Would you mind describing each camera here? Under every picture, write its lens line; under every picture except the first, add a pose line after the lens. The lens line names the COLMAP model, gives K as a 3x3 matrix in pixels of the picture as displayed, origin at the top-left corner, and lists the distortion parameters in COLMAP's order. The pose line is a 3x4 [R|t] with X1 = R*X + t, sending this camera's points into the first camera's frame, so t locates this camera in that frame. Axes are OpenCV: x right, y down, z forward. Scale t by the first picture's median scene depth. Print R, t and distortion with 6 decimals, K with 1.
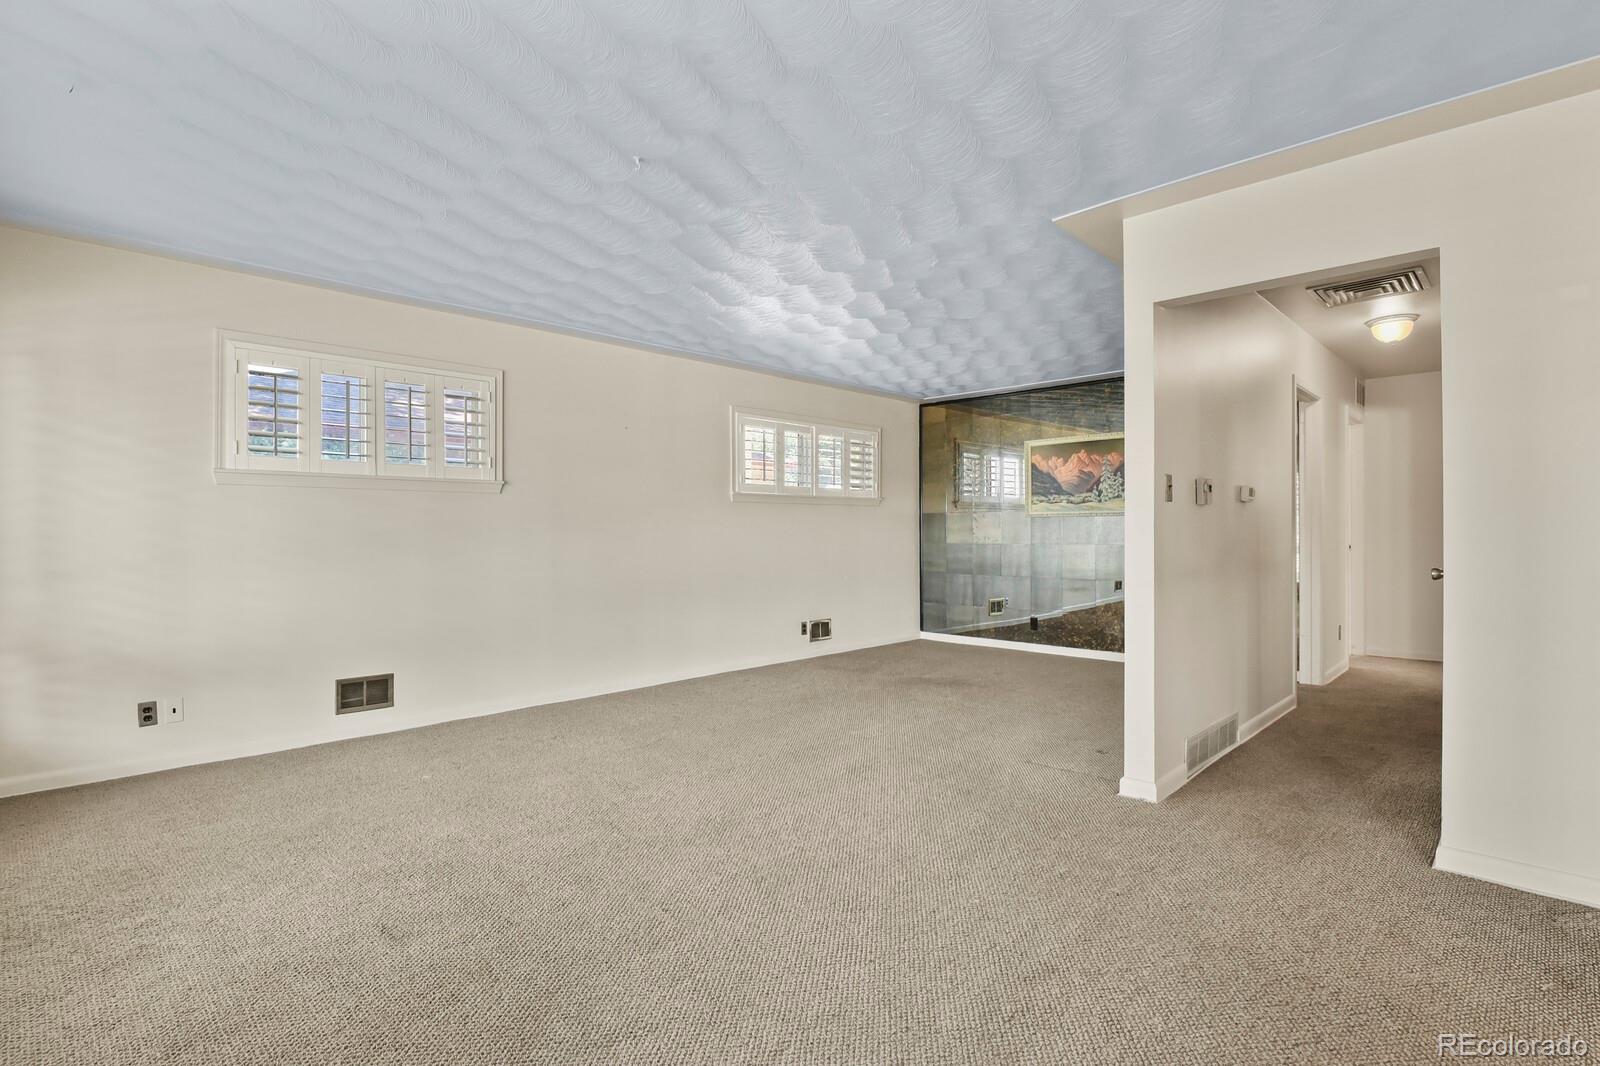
lens RADIAL K [[785.3, 0, 804.8], [0, 785.3, 534.1], [0, 0, 1]] dist [0.000024, -0.000150]
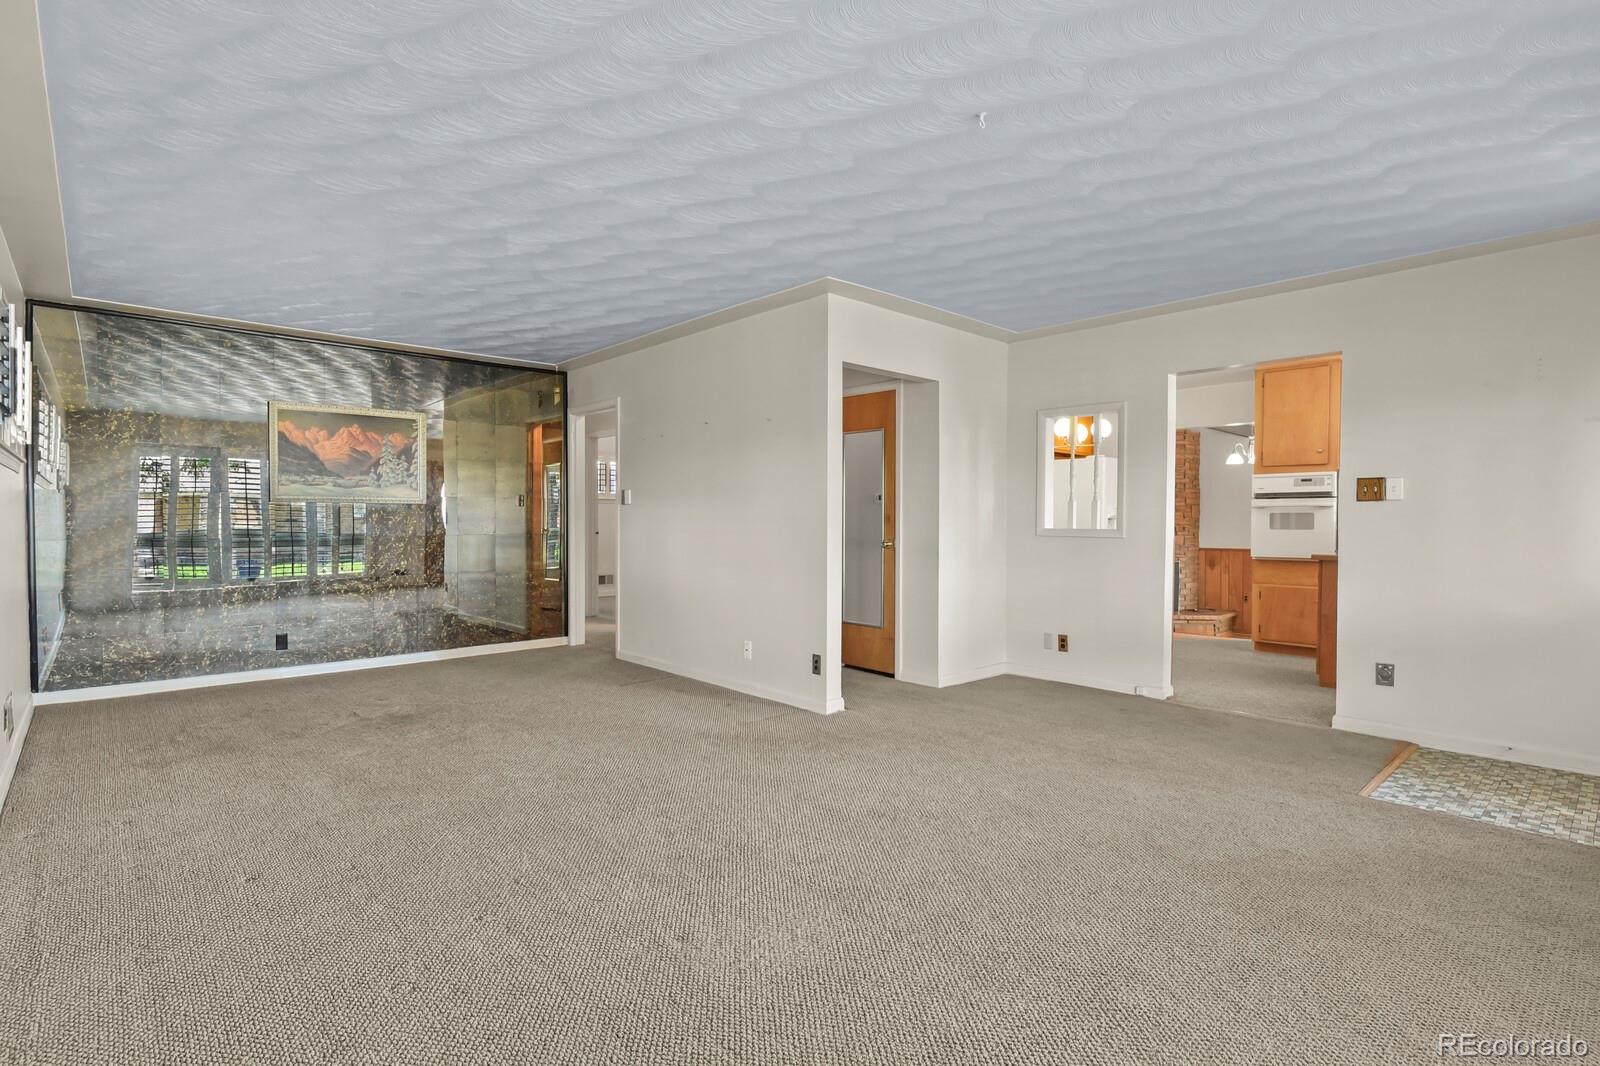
lens RADIAL K [[785.3, 0, 803.7], [0, 785.3, 529.6], [0, 0, 1]] dist [0.000024, -0.000150]
pose [[0.053622, -0.011273, 0.998498, -0.462436], [-0.001981, 0.999933, 0.011395, -0.004725], [-0.998559, -0.002589, 0.053596, 0.473506]]
